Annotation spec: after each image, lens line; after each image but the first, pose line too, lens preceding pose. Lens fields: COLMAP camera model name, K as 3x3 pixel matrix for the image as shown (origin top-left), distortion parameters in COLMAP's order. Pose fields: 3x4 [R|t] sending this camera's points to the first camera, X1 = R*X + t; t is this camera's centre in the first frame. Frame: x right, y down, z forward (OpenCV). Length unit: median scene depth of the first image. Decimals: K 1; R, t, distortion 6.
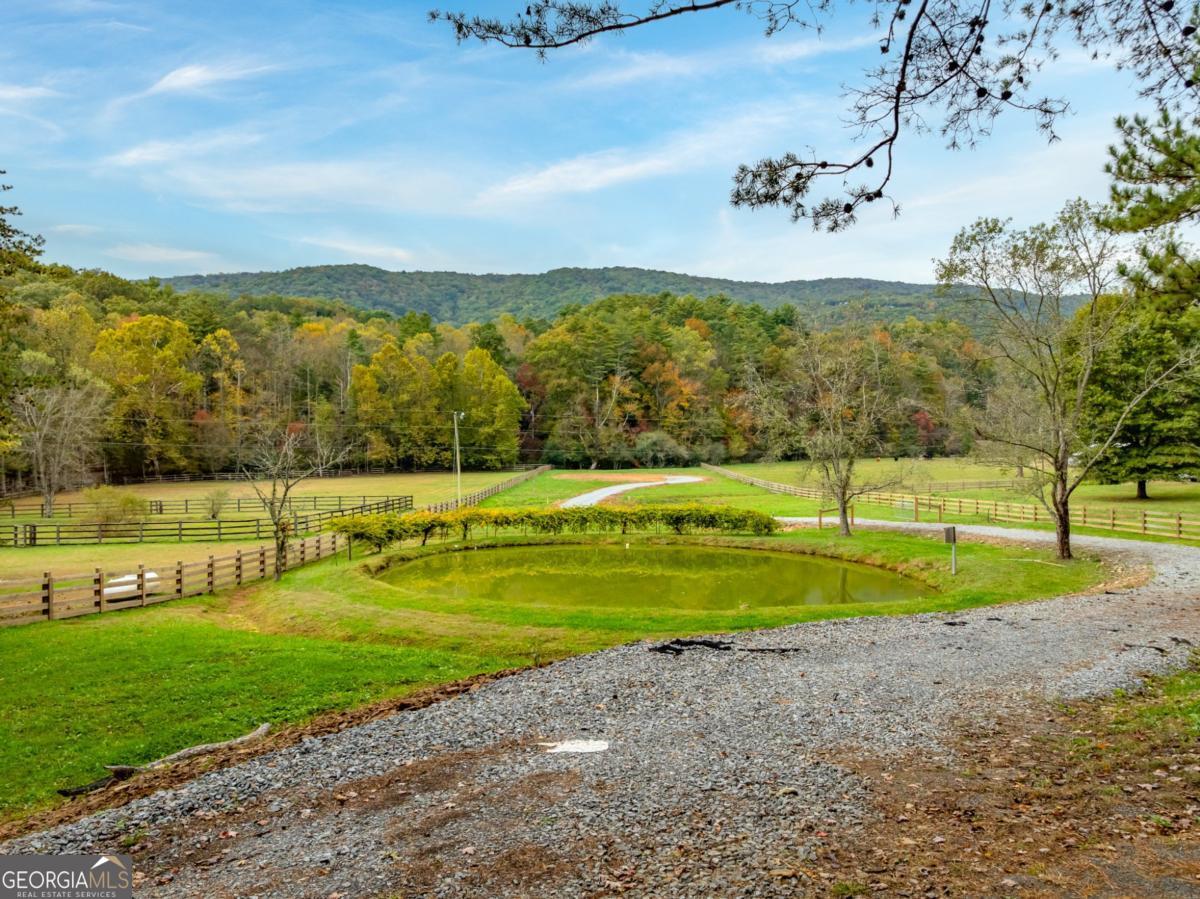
lens RADIAL K [[898.7, 0, 600.0], [0, 898.7, 449.5], [0, 0, 1]] dist [-0.001480, -0.000388]
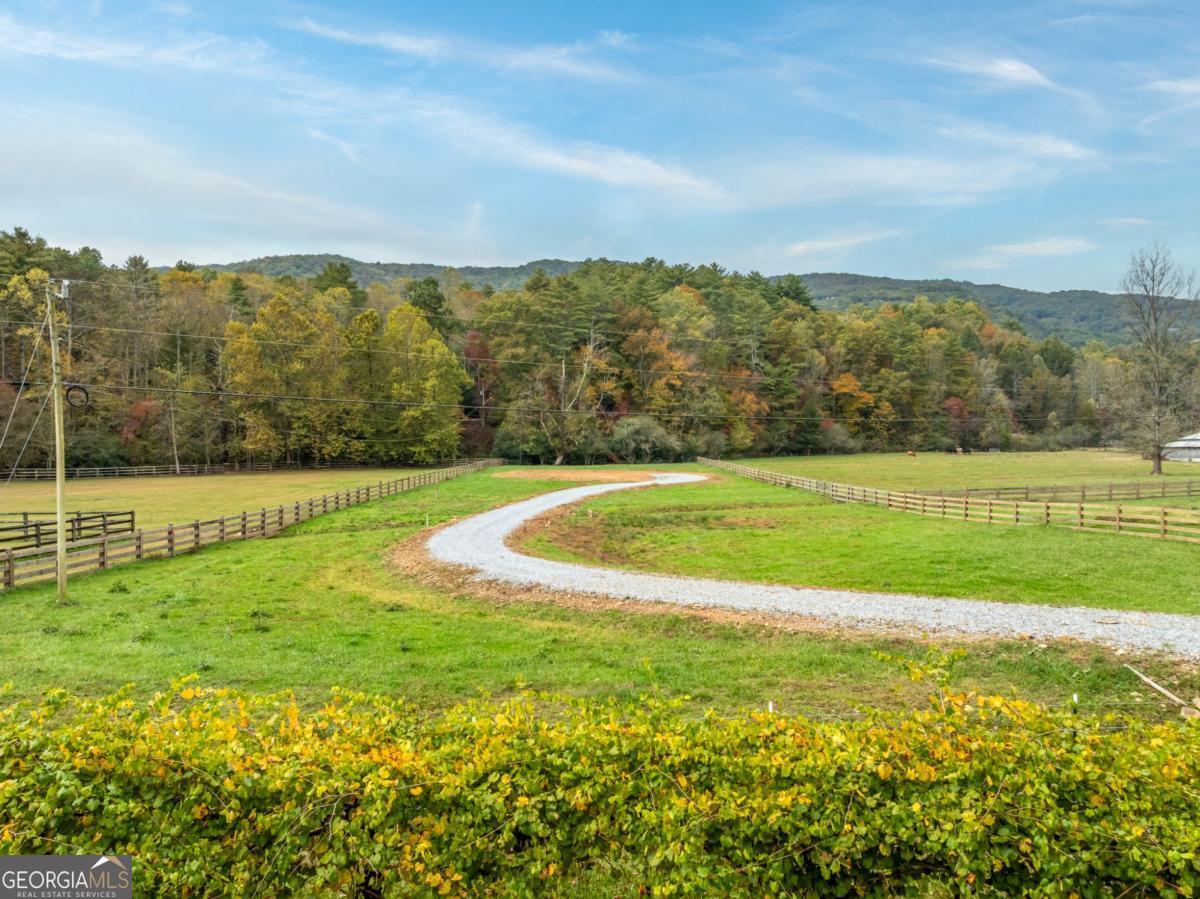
lens RADIAL K [[898.7, 0, 600.0], [0, 898.7, 449.5], [0, 0, 1]] dist [-0.001480, -0.000388]
pose [[0.999823, 0.000196, 0.018836, 0.013406], [-0.000227, 0.999999, 0.001651, 0.007315], [-0.018835, -0.001655, 0.999821, 0.219466]]
